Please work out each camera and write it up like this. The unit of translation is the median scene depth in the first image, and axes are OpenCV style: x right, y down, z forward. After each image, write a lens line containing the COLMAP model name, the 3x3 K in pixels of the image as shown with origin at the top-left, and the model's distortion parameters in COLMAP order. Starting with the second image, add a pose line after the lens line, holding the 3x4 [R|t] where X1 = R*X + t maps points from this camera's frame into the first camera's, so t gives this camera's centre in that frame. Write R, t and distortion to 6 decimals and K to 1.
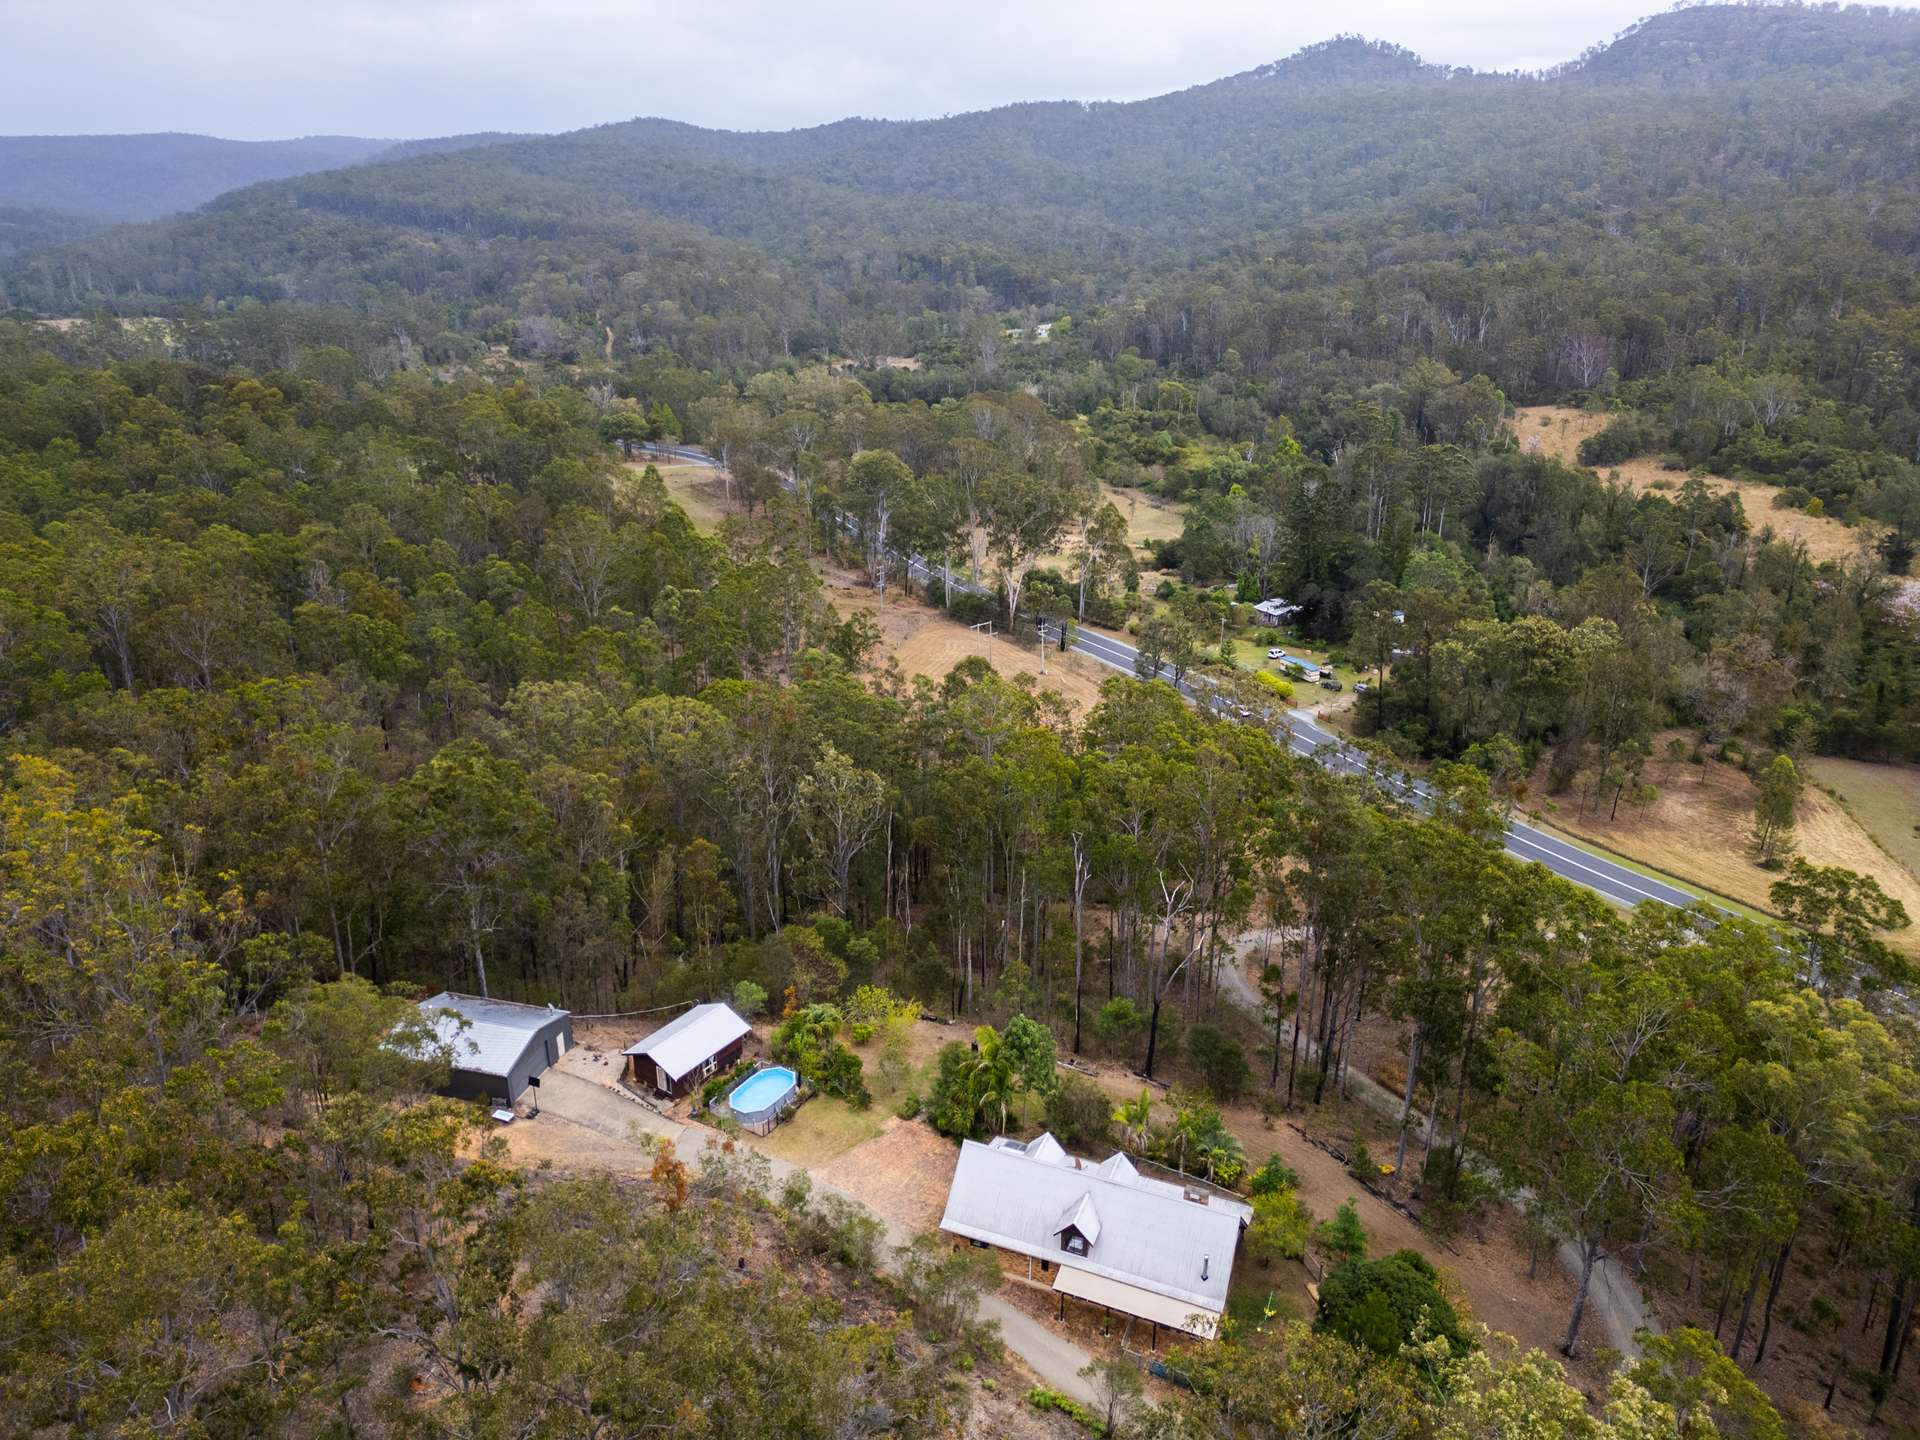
lens RADIAL K [[1325.4, 0, 939.1], [0, 1325.4, 719.7], [0, 0, 1]] dist [0.060435, -0.049017]
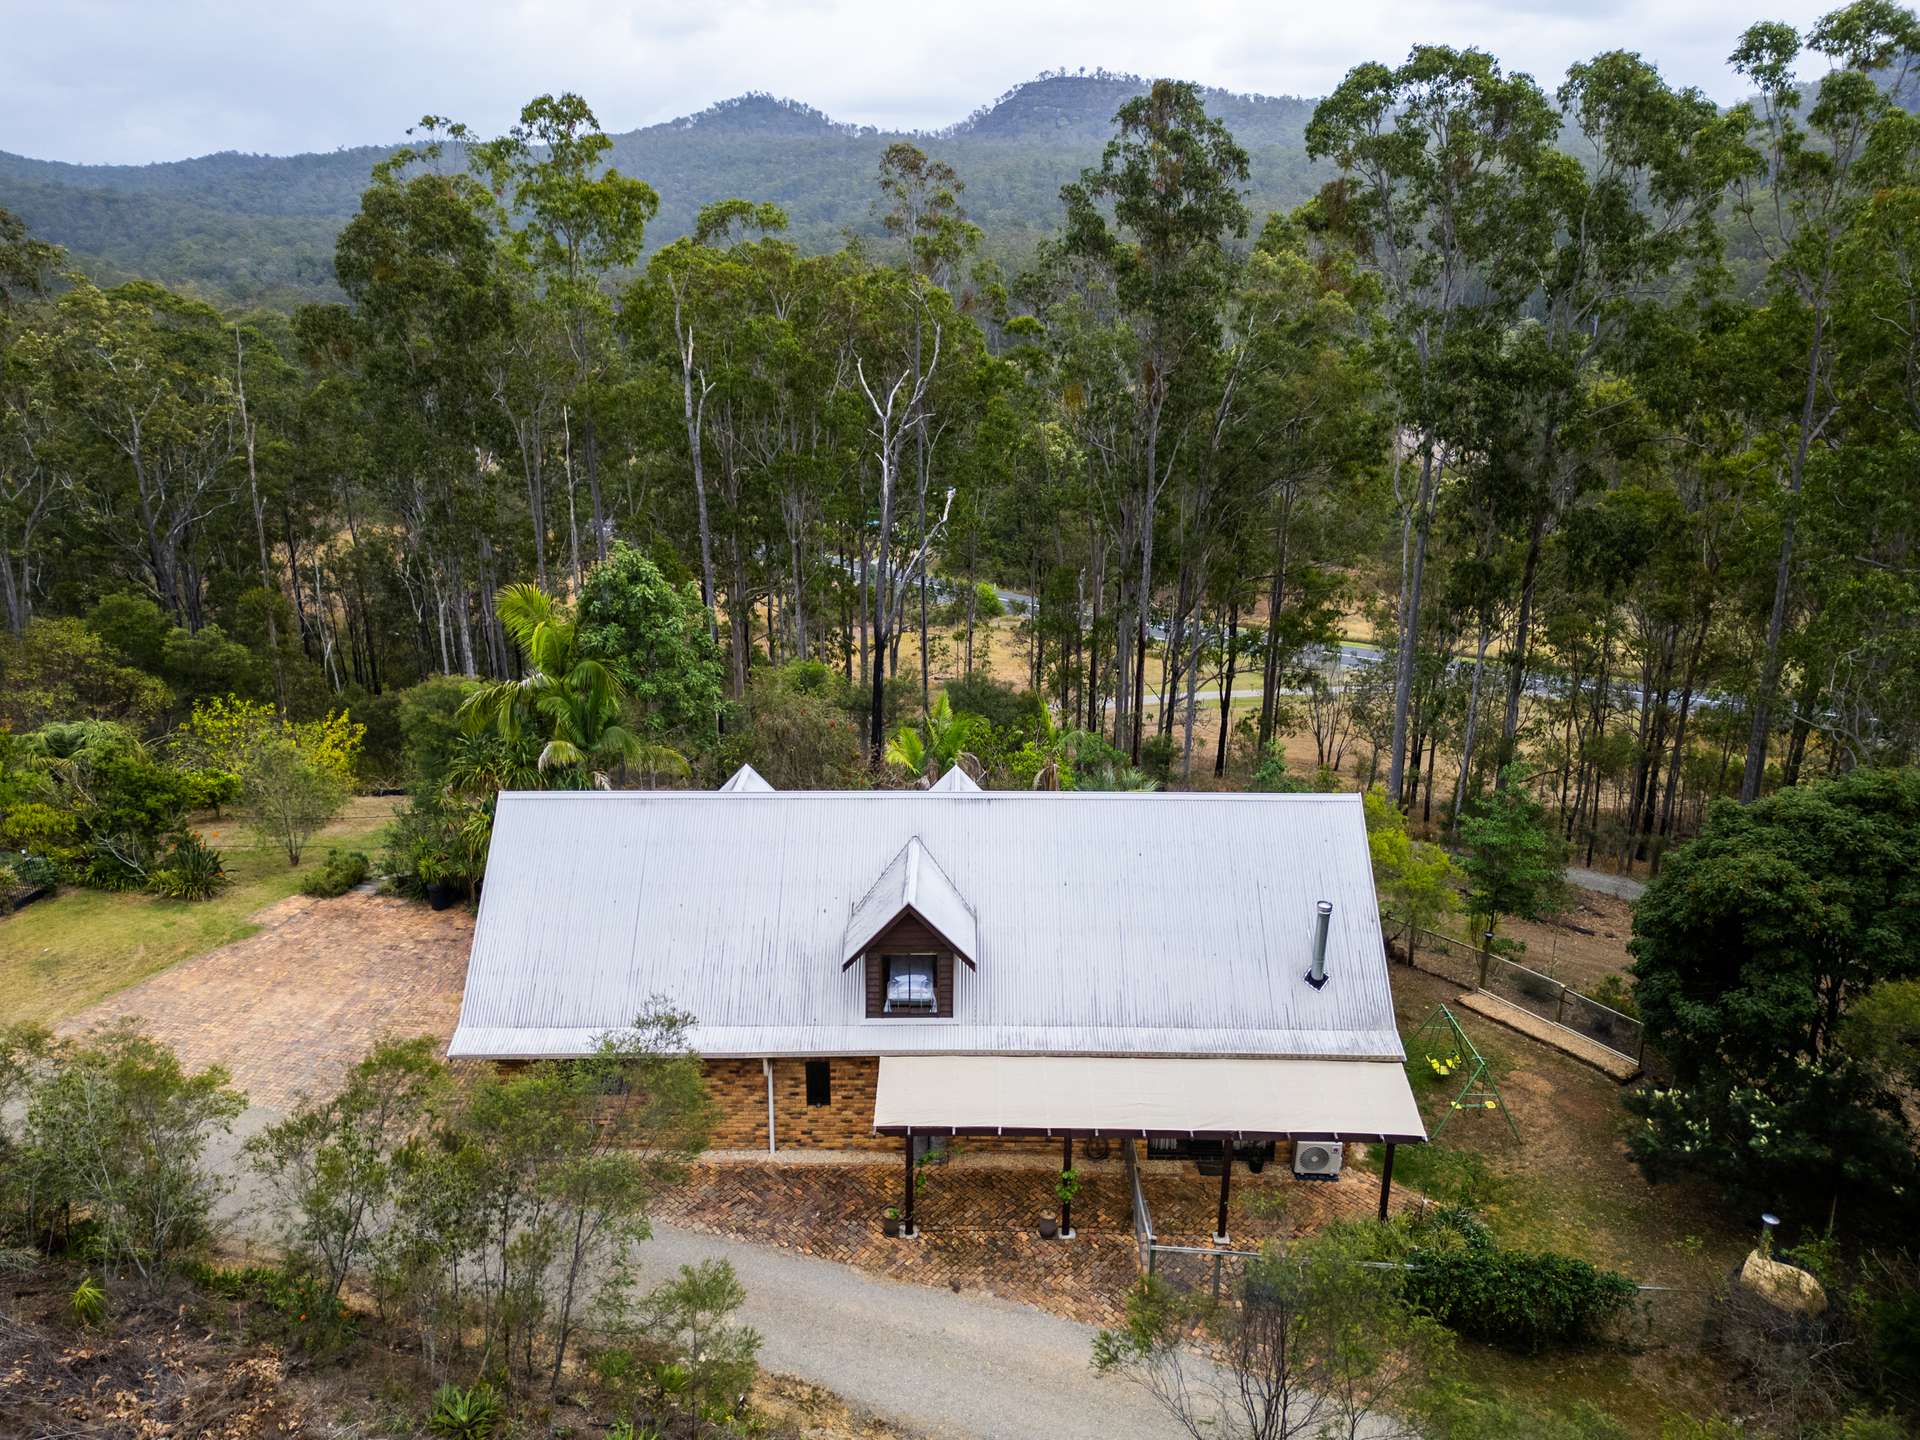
lens RADIAL K [[1325.4, 0, 939.1], [0, 1325.4, 719.7], [0, 0, 1]] dist [0.060435, -0.049017]
pose [[0.922850, -0.109108, 0.369382, -0.000542], [0.128670, 0.991273, -0.028661, 0.286508], [-0.363031, 0.073978, 0.928836, 0.592377]]
